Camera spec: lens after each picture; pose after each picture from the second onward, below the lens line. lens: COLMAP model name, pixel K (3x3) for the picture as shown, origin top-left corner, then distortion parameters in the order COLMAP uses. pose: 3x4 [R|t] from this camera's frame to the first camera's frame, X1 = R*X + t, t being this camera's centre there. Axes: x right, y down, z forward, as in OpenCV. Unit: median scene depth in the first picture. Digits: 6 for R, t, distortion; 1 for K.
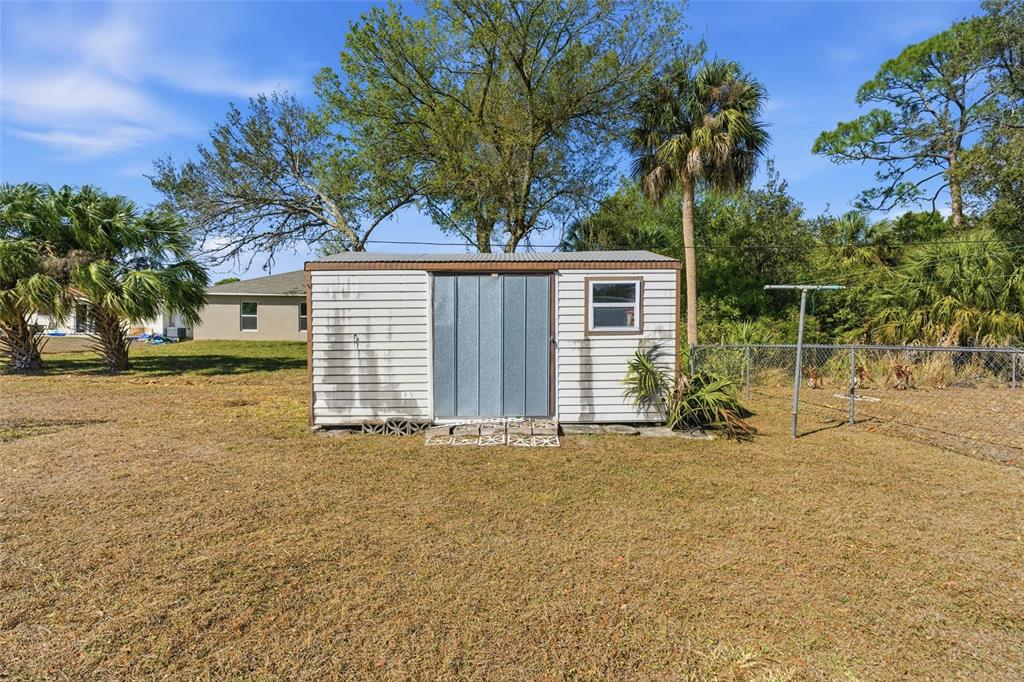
lens RADIAL K [[468.0, 0, 527.6], [0, 468.0, 345.4], [0, 0, 1]] dist [0.002506, 0.001732]
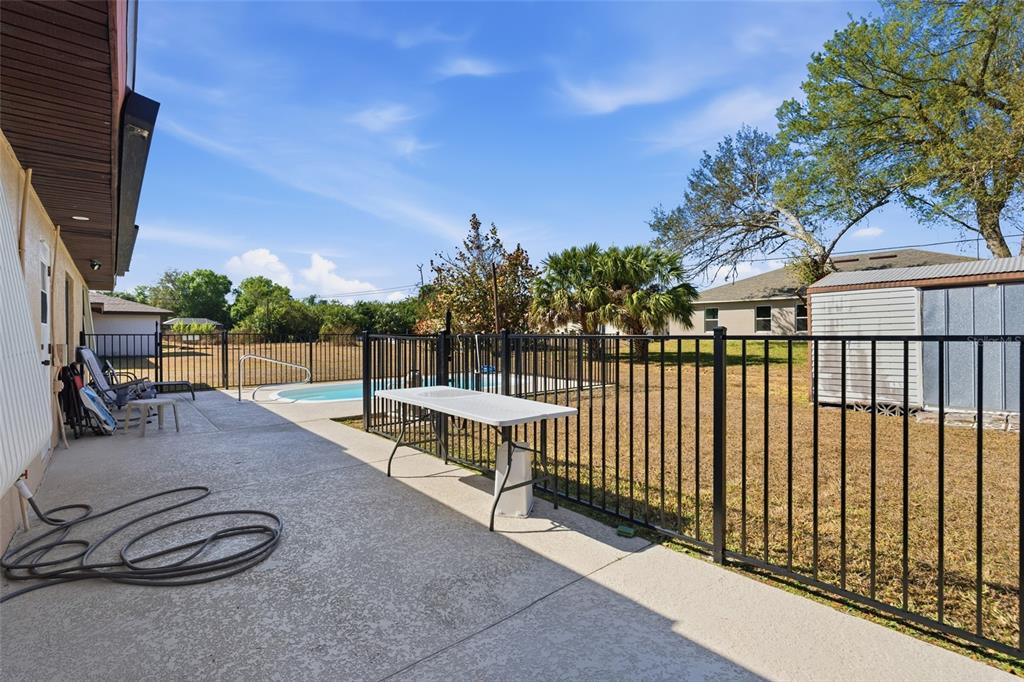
lens RADIAL K [[468.0, 0, 515.9], [0, 468.0, 335.3], [0, 0, 1]] dist [0.002506, 0.001732]
pose [[0.629118, -0.009106, -0.777257, 0.040267], [-0.005458, 0.999855, -0.016131, -0.001608], [0.777291, 0.014390, 0.628977, -0.284158]]
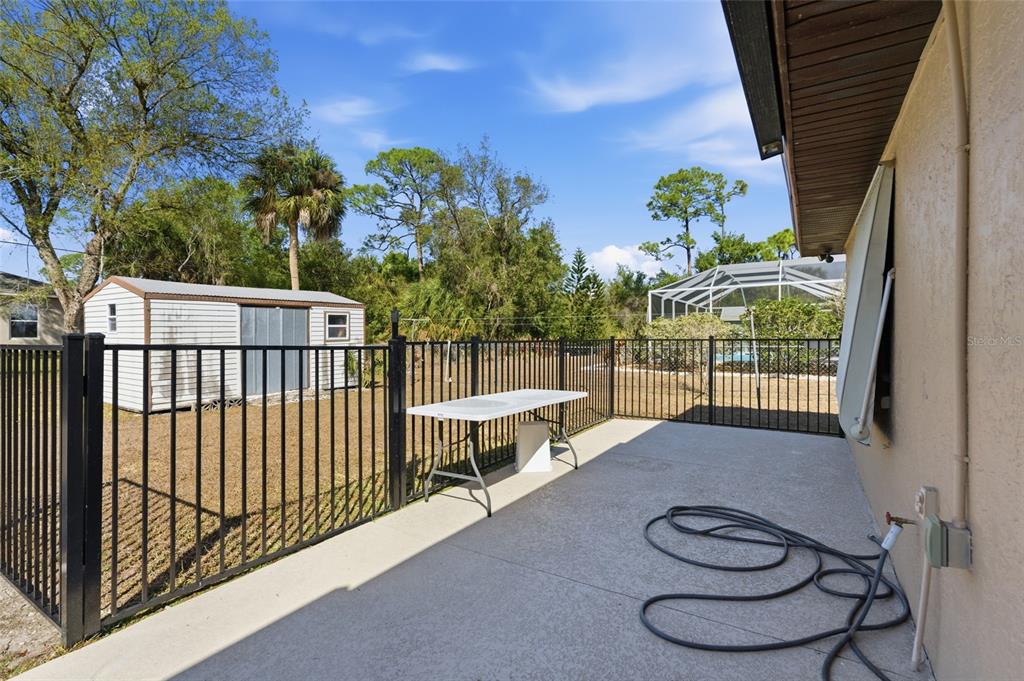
lens RADIAL K [[468.0, 0, 509.7], [0, 468.0, 338.0], [0, 0, 1]] dist [0.002506, 0.001732]
pose [[0.562397, -0.010717, 0.826798, -0.467441], [0.022523, 0.999744, -0.002362, -0.007765], [-0.826560, 0.019950, 0.562494, -0.305346]]
